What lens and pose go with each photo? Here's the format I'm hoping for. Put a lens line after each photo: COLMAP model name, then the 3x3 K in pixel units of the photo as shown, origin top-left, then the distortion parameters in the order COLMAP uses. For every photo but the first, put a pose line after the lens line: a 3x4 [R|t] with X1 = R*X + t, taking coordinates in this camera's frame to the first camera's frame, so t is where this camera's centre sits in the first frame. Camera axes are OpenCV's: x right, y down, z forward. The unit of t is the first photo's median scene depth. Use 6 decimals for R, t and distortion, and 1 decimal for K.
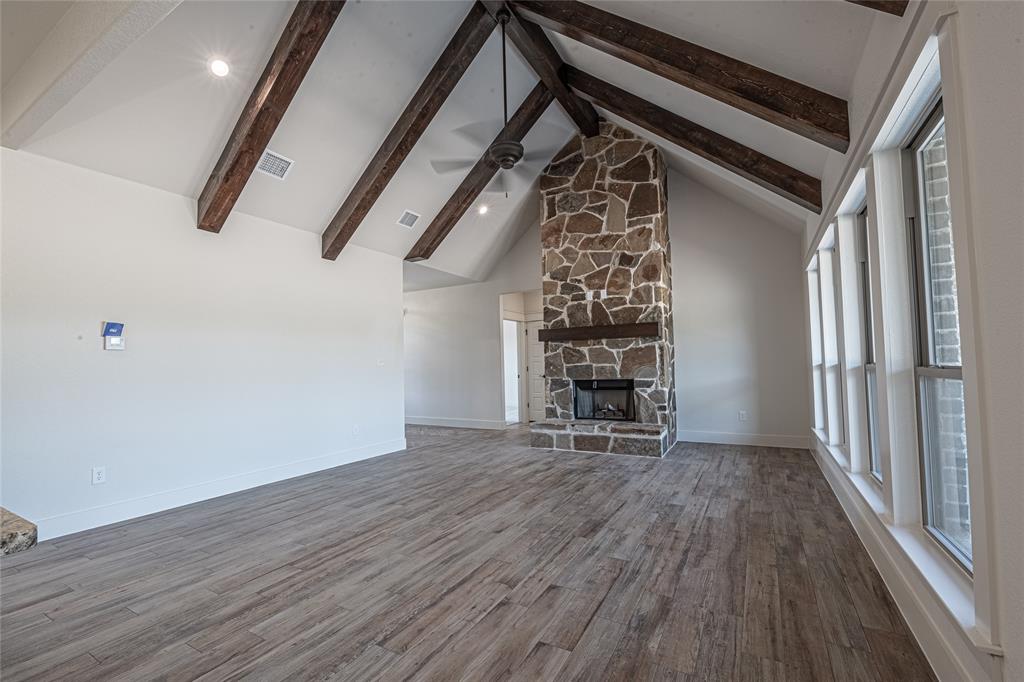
lens RADIAL K [[428.8, 0, 512.9], [0, 428.8, 345.4], [0, 0, 1]] dist [0.004091, -0.006519]
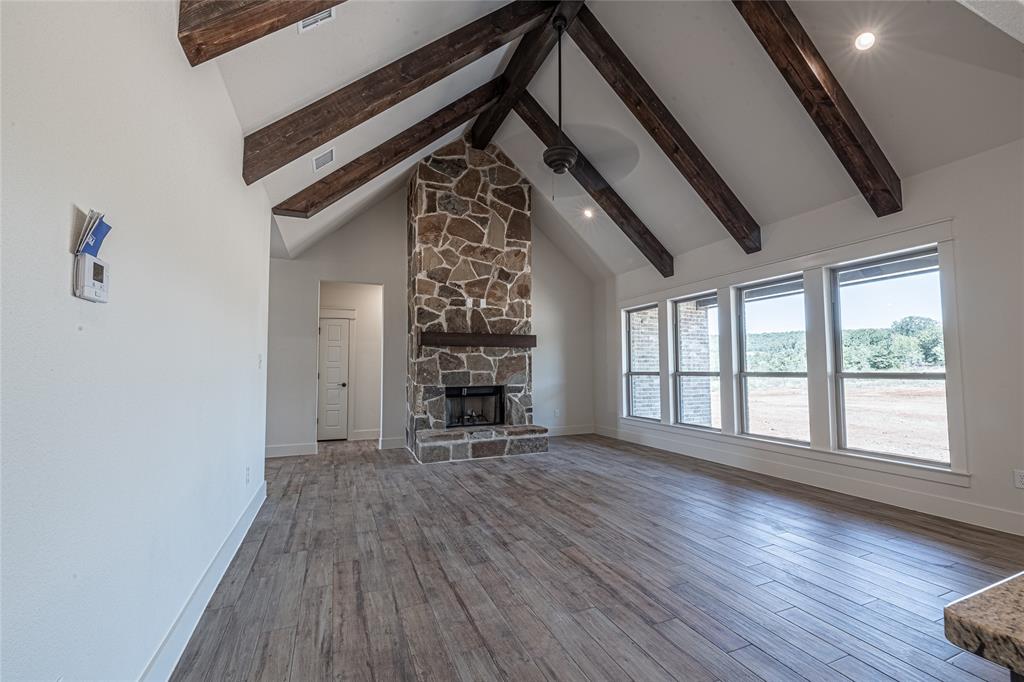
lens RADIAL K [[428.8, 0, 512.9], [0, 428.8, 345.4], [0, 0, 1]] dist [0.004091, -0.006519]
pose [[0.612983, 0.063099, 0.787572, -0.587025], [-0.043901, 0.997986, -0.045789, 0.027322], [-0.788875, -0.006507, 0.614519, 0.326899]]
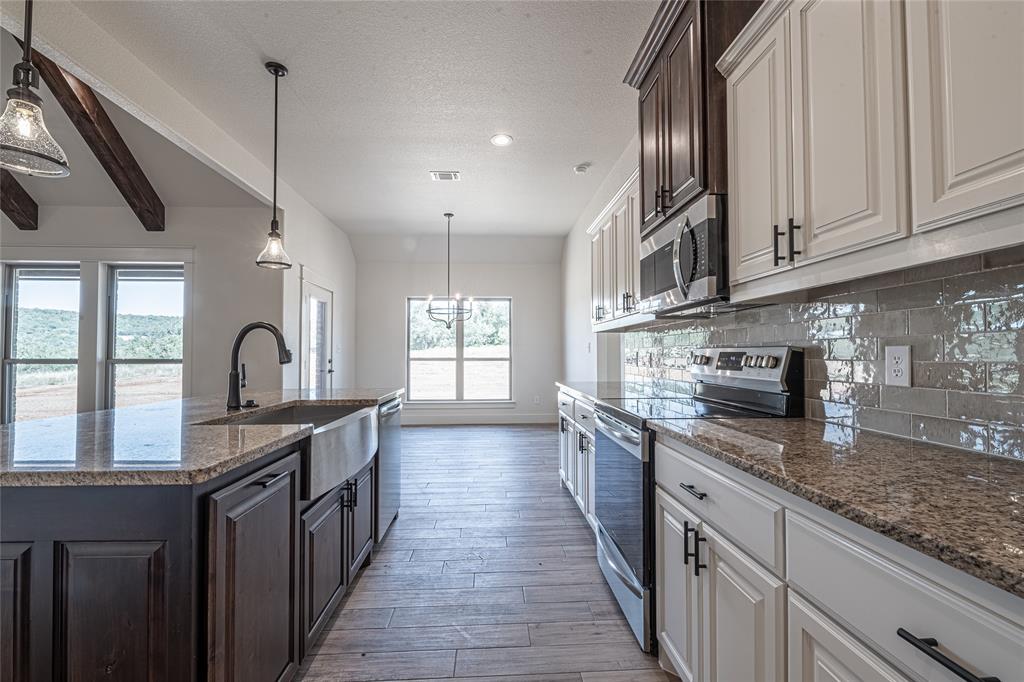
lens RADIAL K [[428.8, 0, 512.9], [0, 428.8, 345.4], [0, 0, 1]] dist [0.004091, -0.006519]
pose [[-0.541482, 0.040408, 0.839740, -0.770686], [-0.025226, 0.997614, -0.064271, 0.023617], [-0.840334, -0.055985, -0.539171, 0.135262]]
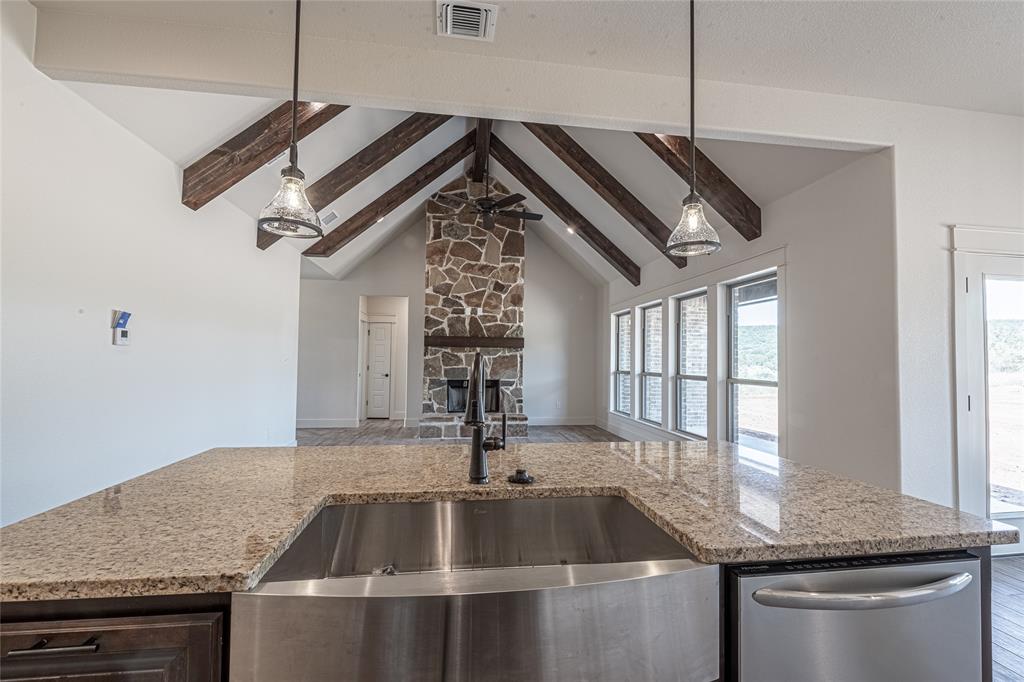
lens RADIAL K [[428.8, 0, 512.9], [0, 428.8, 345.4], [0, 0, 1]] dist [0.004091, -0.006519]
pose [[0.790282, 0.052381, 0.610501, -0.499261], [-0.057896, 0.998265, -0.010706, -0.013783], [-0.610003, -0.026884, 0.791943, -0.053341]]
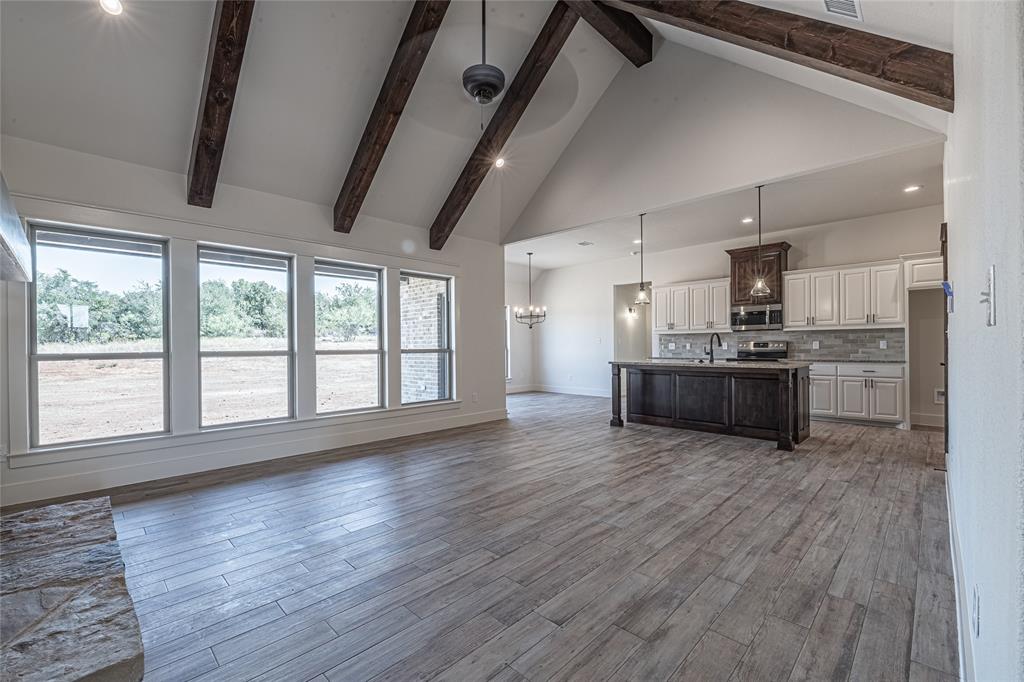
lens RADIAL K [[428.8, 0, 512.9], [0, 428.8, 345.4], [0, 0, 1]] dist [0.004091, -0.006519]
pose [[-0.965924, 0.030331, 0.257043, -0.181908], [0.017951, 0.998569, -0.050375, 0.060940], [-0.258204, -0.044044, -0.965086, 1.215325]]
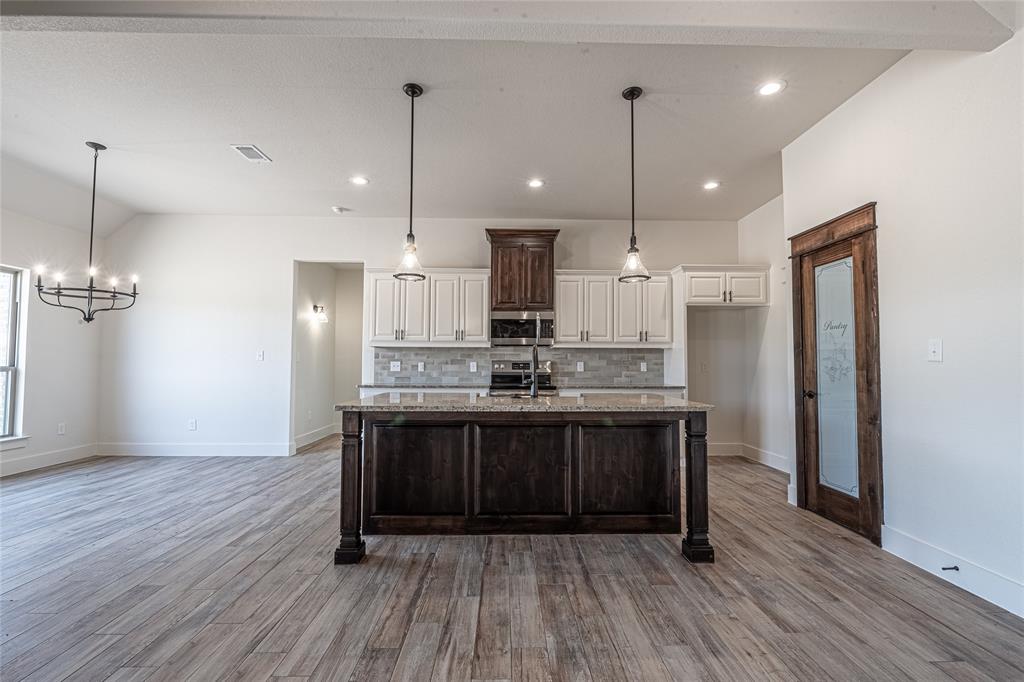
lens RADIAL K [[428.8, 0, 512.9], [0, 428.8, 345.4], [0, 0, 1]] dist [0.004091, -0.006519]
pose [[-0.858188, -0.003224, -0.513326, -0.067254], [0.037914, 0.996851, -0.069646, 0.028425], [0.511934, -0.079232, -0.855363, 0.591090]]
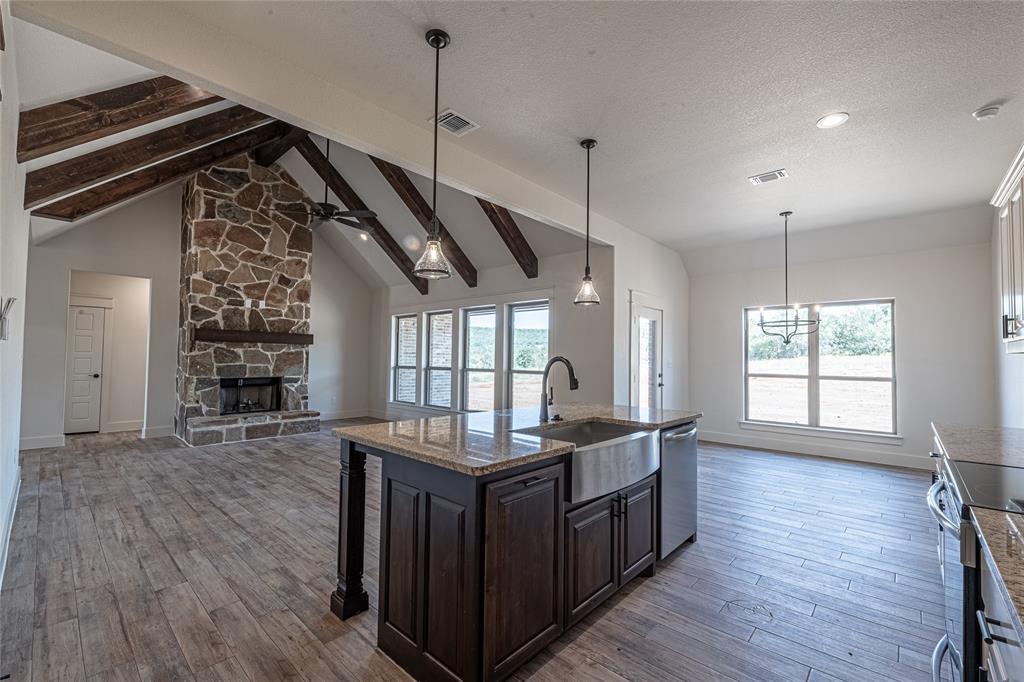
lens RADIAL K [[428.8, 0, 512.9], [0, 428.8, 345.4], [0, 0, 1]] dist [0.004091, -0.006519]
pose [[0.220364, 0.055646, 0.973829, -0.820739], [-0.061858, 0.997159, -0.042982, -0.000393], [-0.973454, -0.050768, 0.223180, 0.070998]]
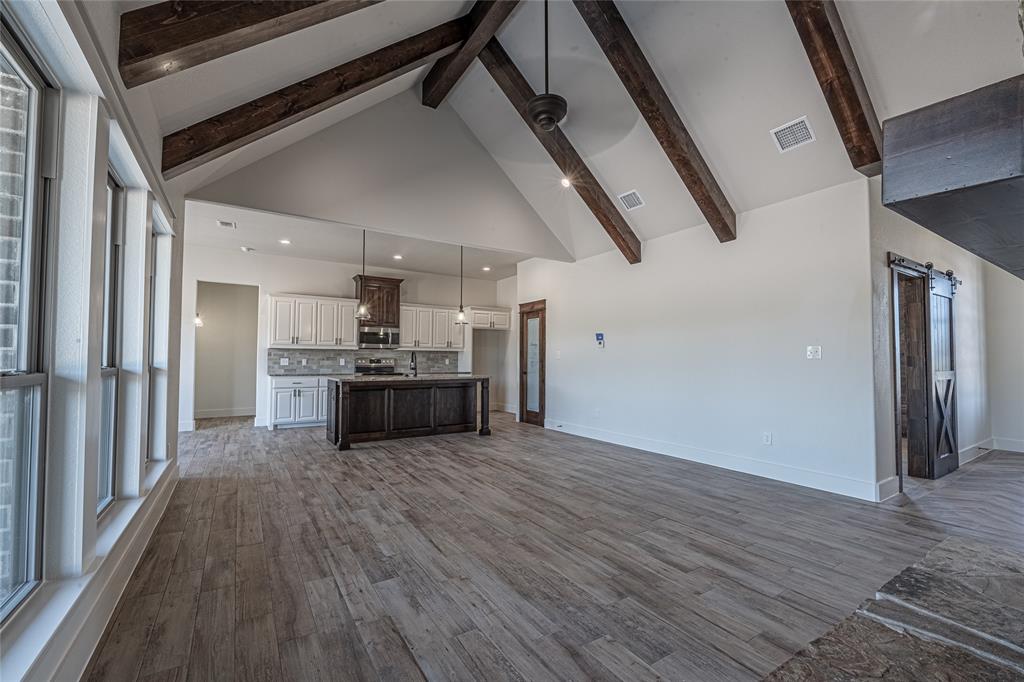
lens RADIAL K [[428.8, 0, 512.9], [0, 428.8, 345.4], [0, 0, 1]] dist [0.004091, -0.006519]
pose [[-0.467158, -0.010207, -0.884115, 0.529750], [0.046623, 0.998258, -0.036160, 0.029572], [0.882944, -0.058112, -0.465868, 0.911029]]
